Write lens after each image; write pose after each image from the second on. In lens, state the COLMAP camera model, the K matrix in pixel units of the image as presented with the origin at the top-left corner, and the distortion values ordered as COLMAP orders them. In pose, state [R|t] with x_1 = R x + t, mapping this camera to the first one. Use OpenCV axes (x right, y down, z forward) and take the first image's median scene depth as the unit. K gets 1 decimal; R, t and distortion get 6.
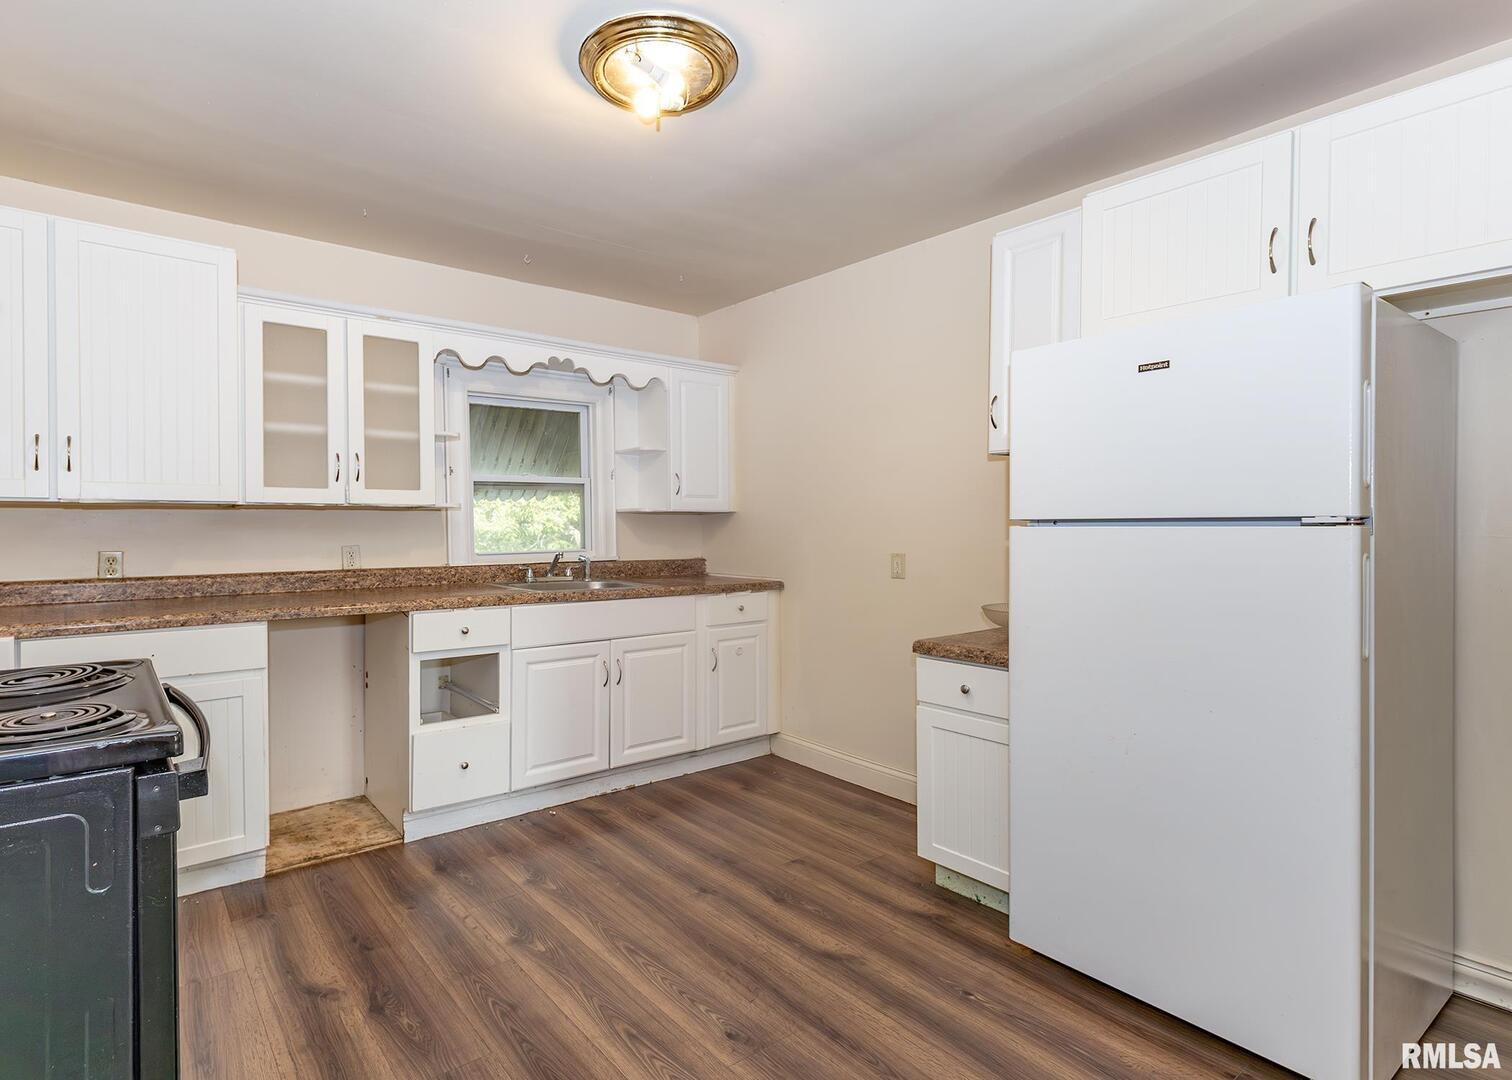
lens RADIAL K [[804.8, 0, 755.4], [0, 804.8, 534.1], [0, 0, 1]] dist [0.021577, 0.001994]
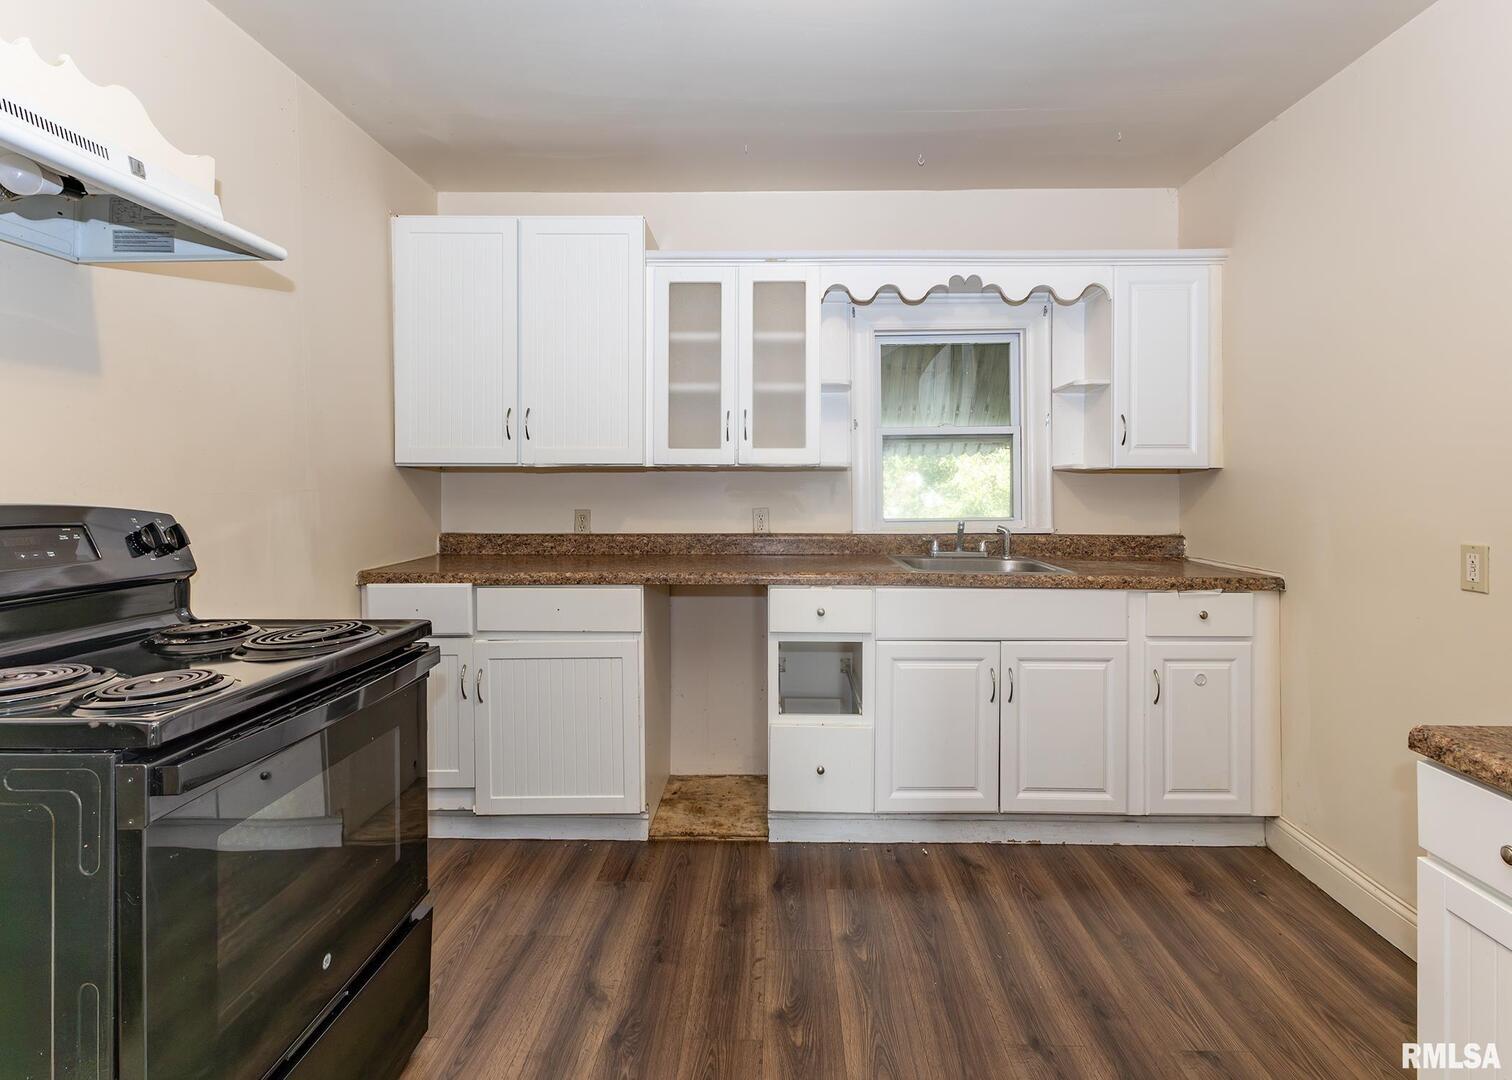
lens RADIAL K [[884.5, 0, 756.4], [0, 884.5, 496.3], [0, 0, 1]] dist [0.020369, 0.005006]
pose [[0.782566, 0.010510, -0.622479, 0.156012], [-0.006943, 0.999943, 0.008155, -0.009070], [0.622529, -0.002060, 0.782594, 0.214087]]
